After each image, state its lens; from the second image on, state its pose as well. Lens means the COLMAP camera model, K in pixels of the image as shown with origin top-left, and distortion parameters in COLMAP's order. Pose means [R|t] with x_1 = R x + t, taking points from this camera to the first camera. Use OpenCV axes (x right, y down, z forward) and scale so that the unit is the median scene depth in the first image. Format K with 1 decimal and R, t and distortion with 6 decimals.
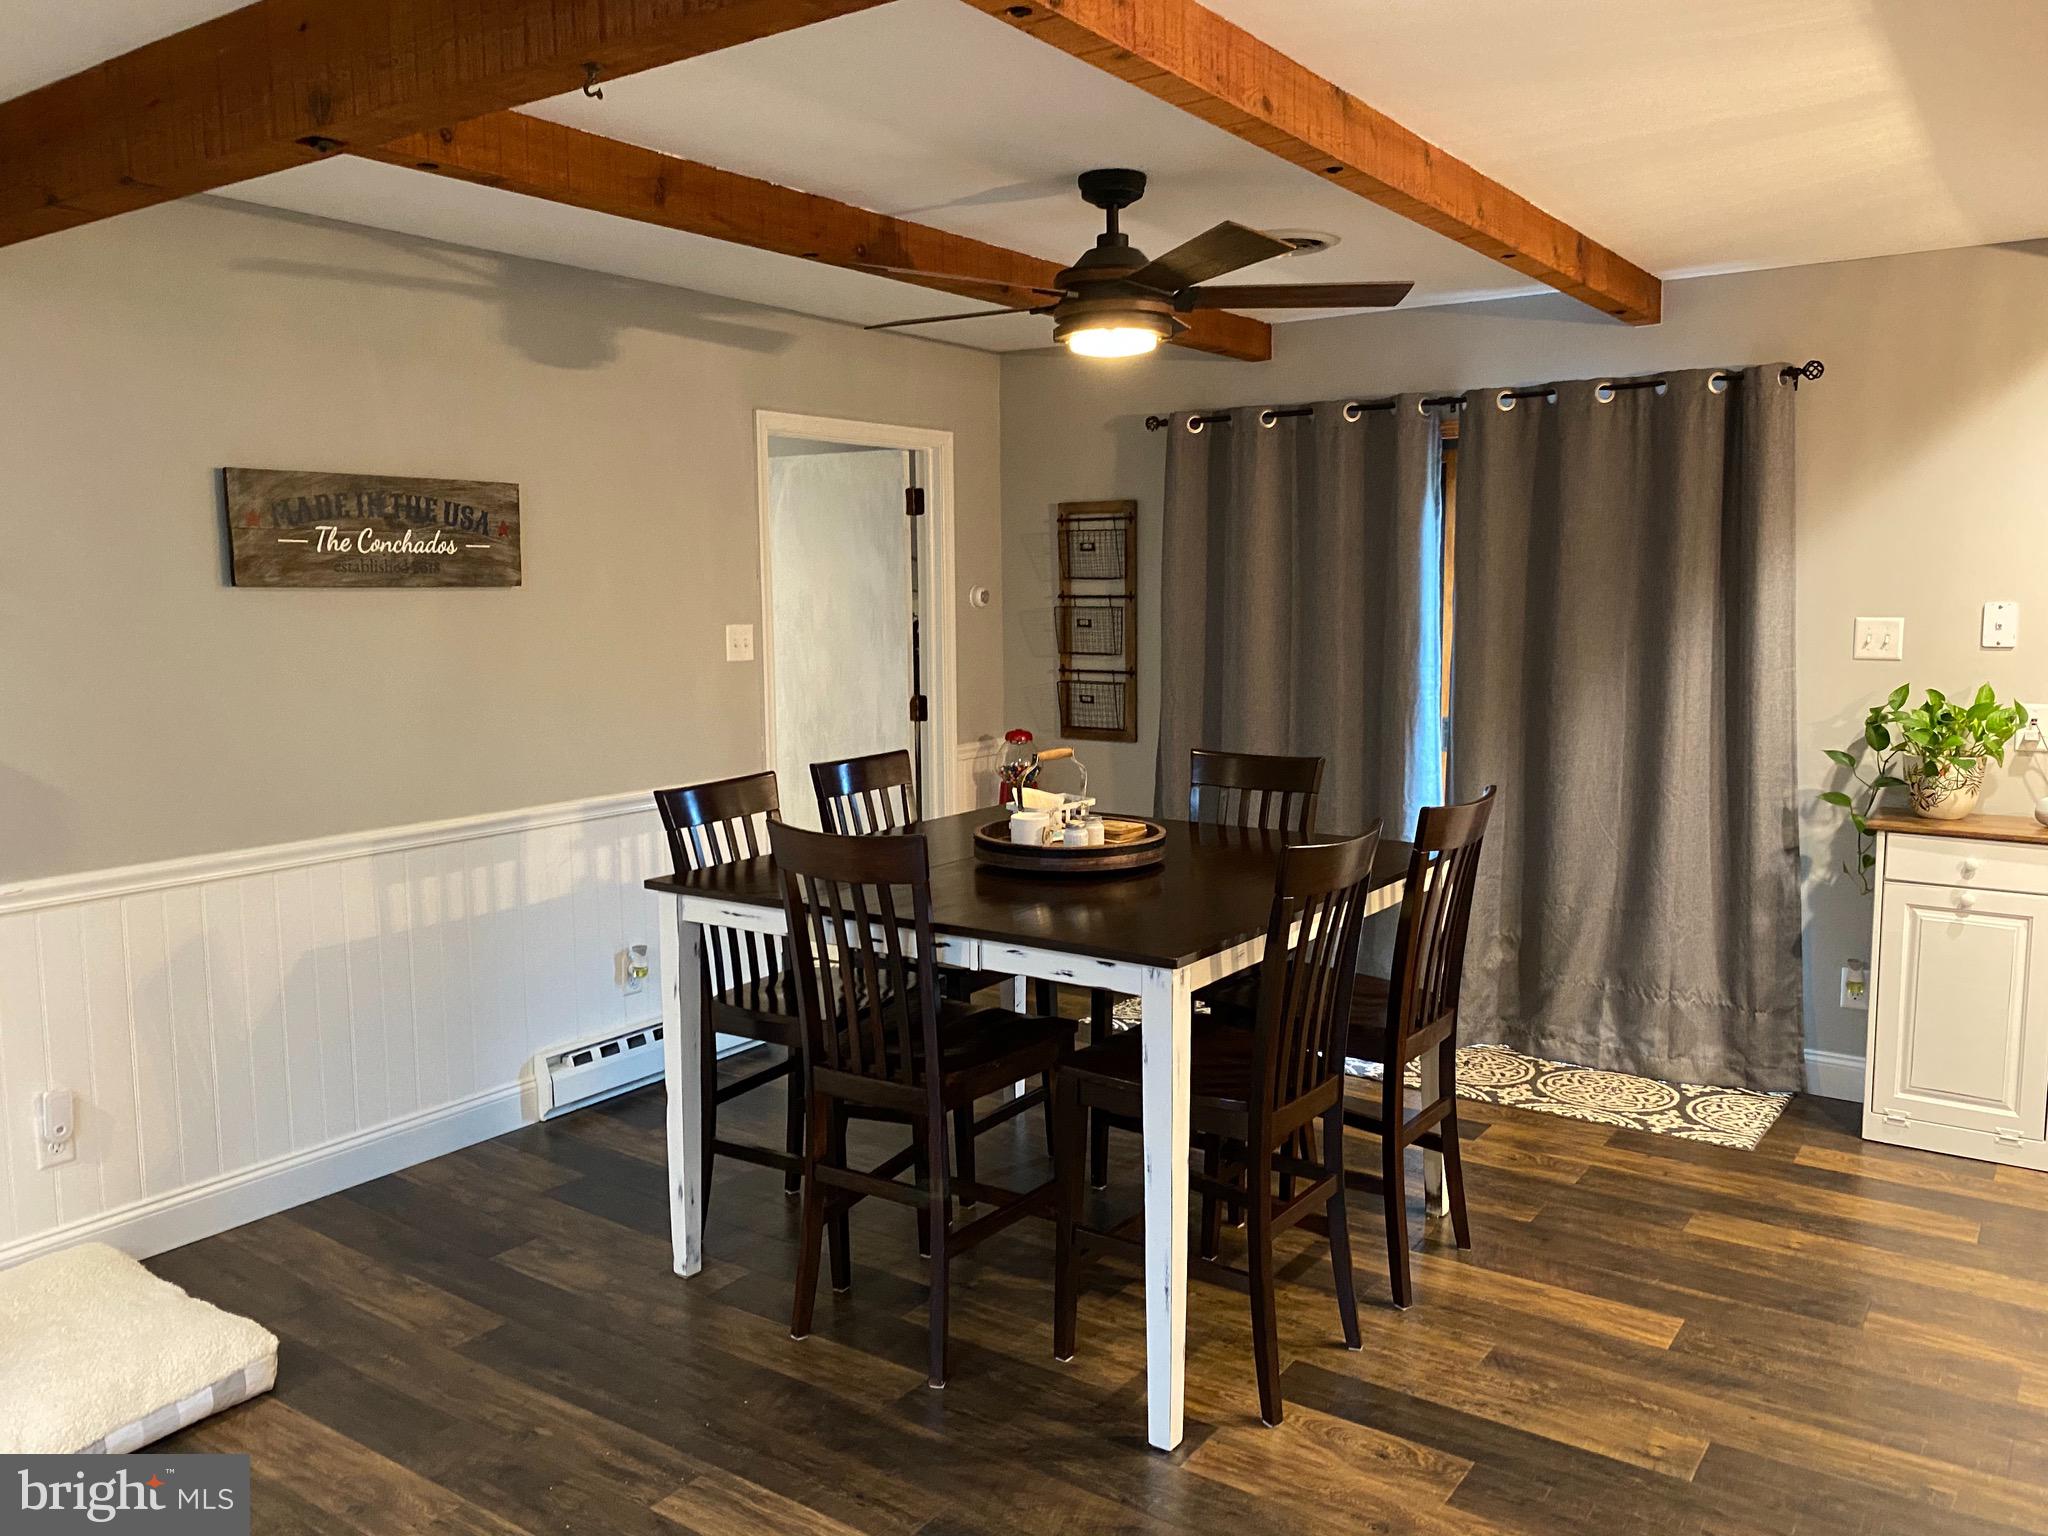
lens RADIAL K [[1584.7, 0, 1039.1], [0, 1584.7, 768.3], [0, 0, 1]] dist [0.071767, -0.094099]
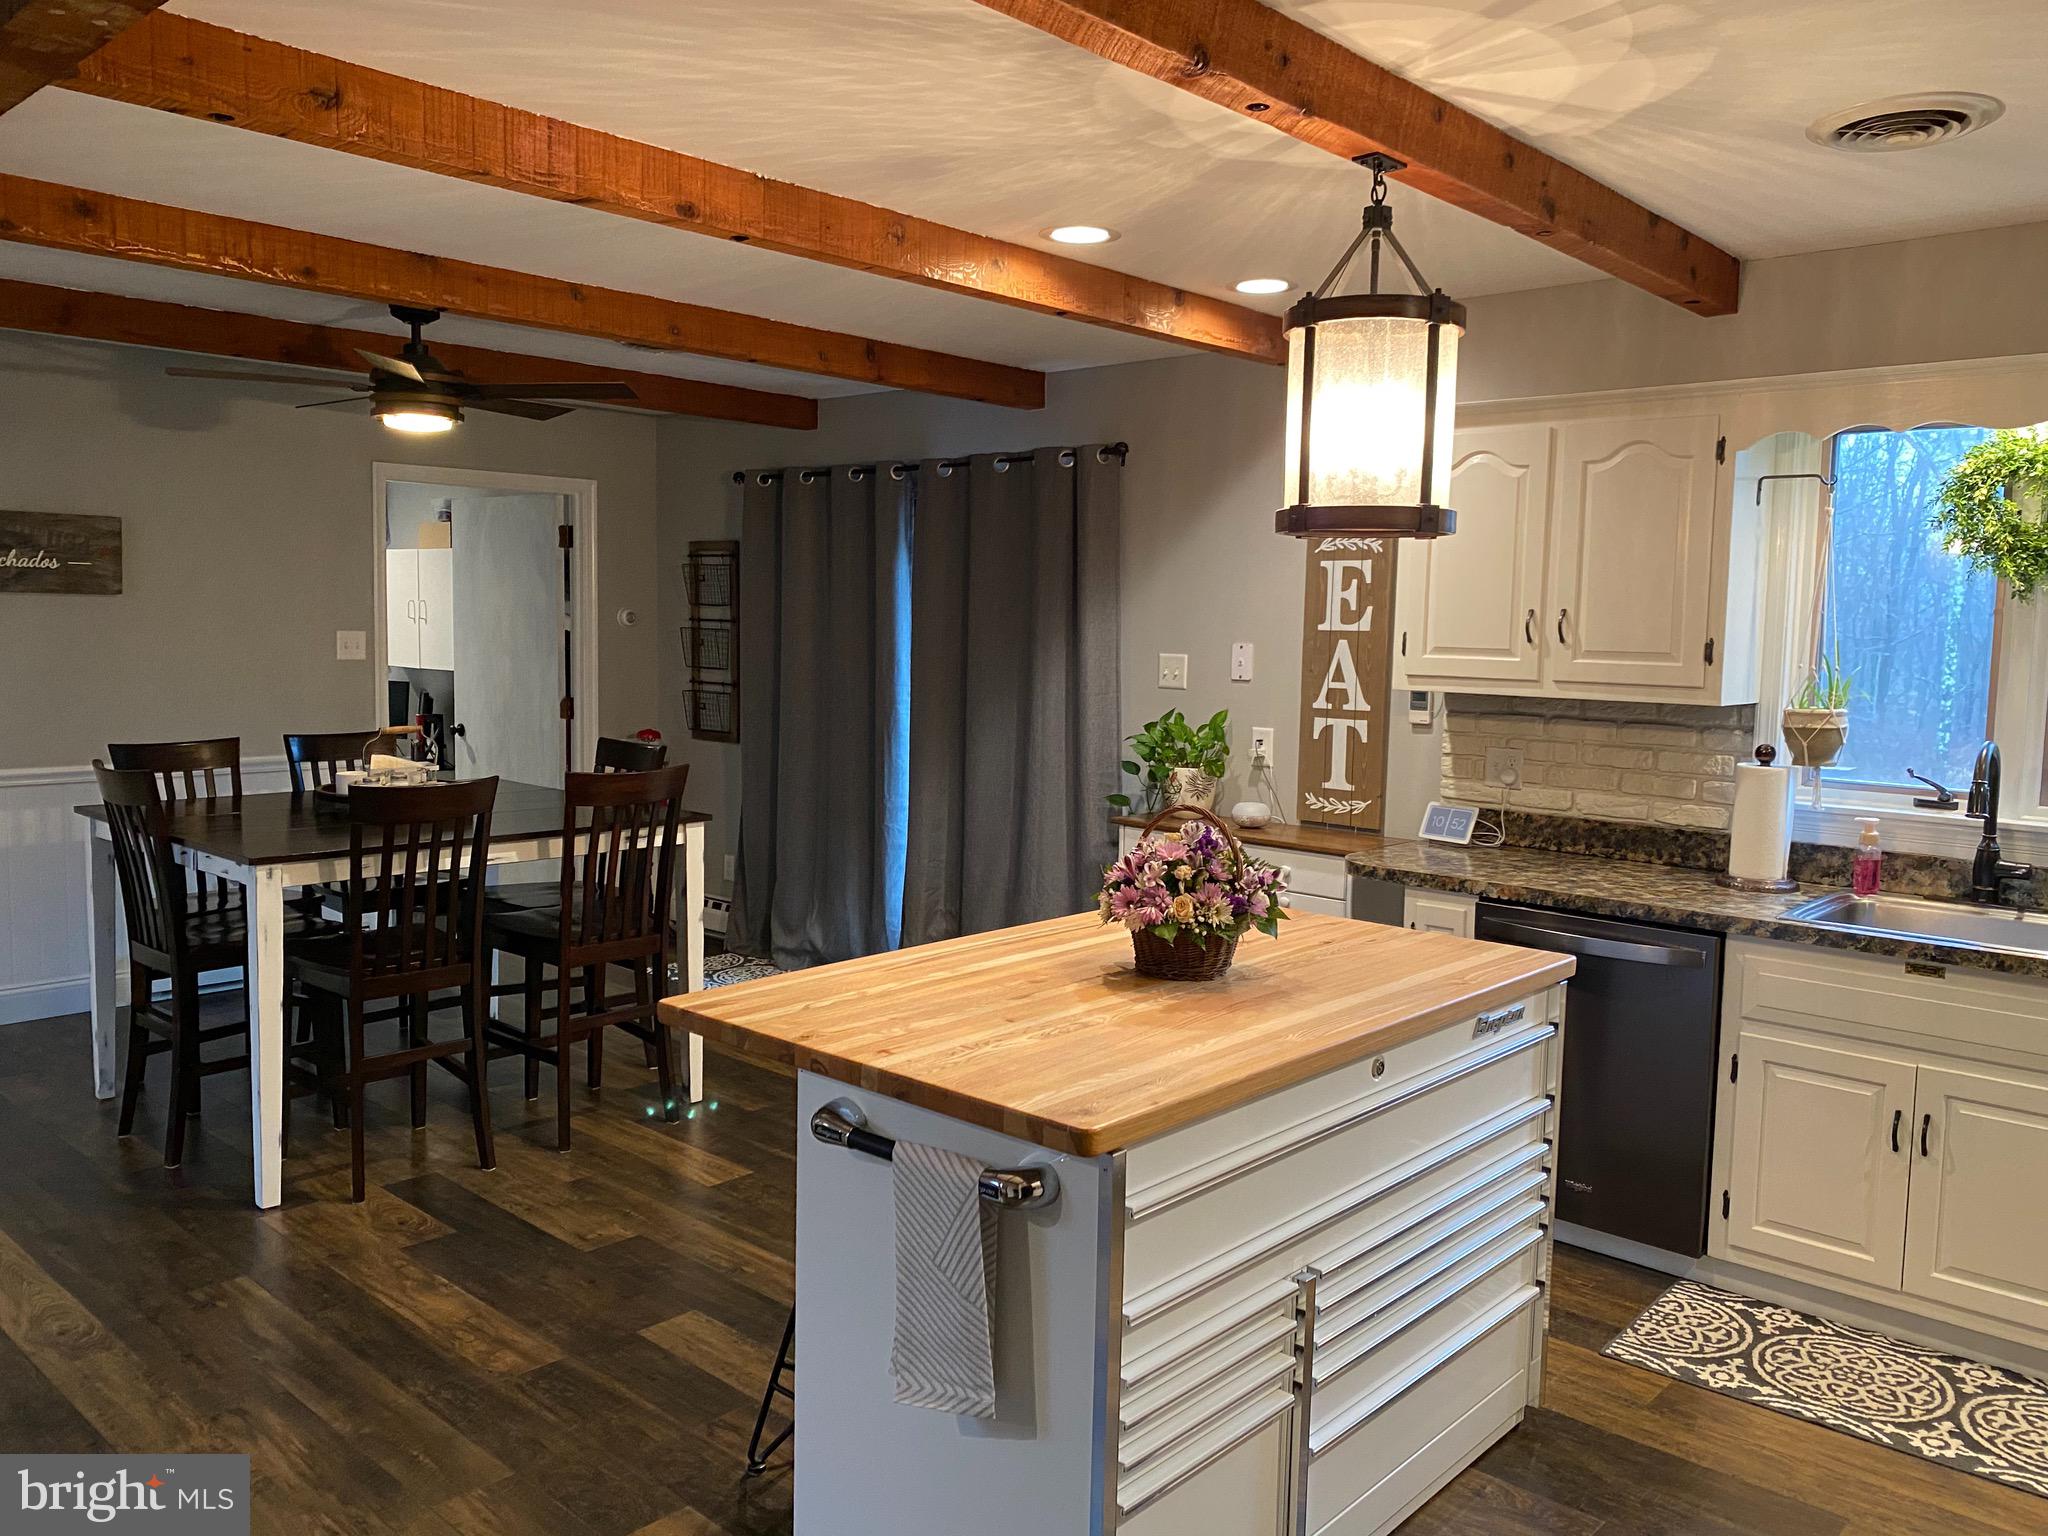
lens RADIAL K [[1584.7, 0, 1025.6], [0, 1584.7, 763.1], [0, 0, 1]] dist [0.071767, -0.094099]
pose [[0.989672, 0.041600, -0.137180, 0.613546], [-0.045021, 0.998745, -0.021931, 0.021473], [0.136095, 0.027881, 0.990303, -0.215078]]
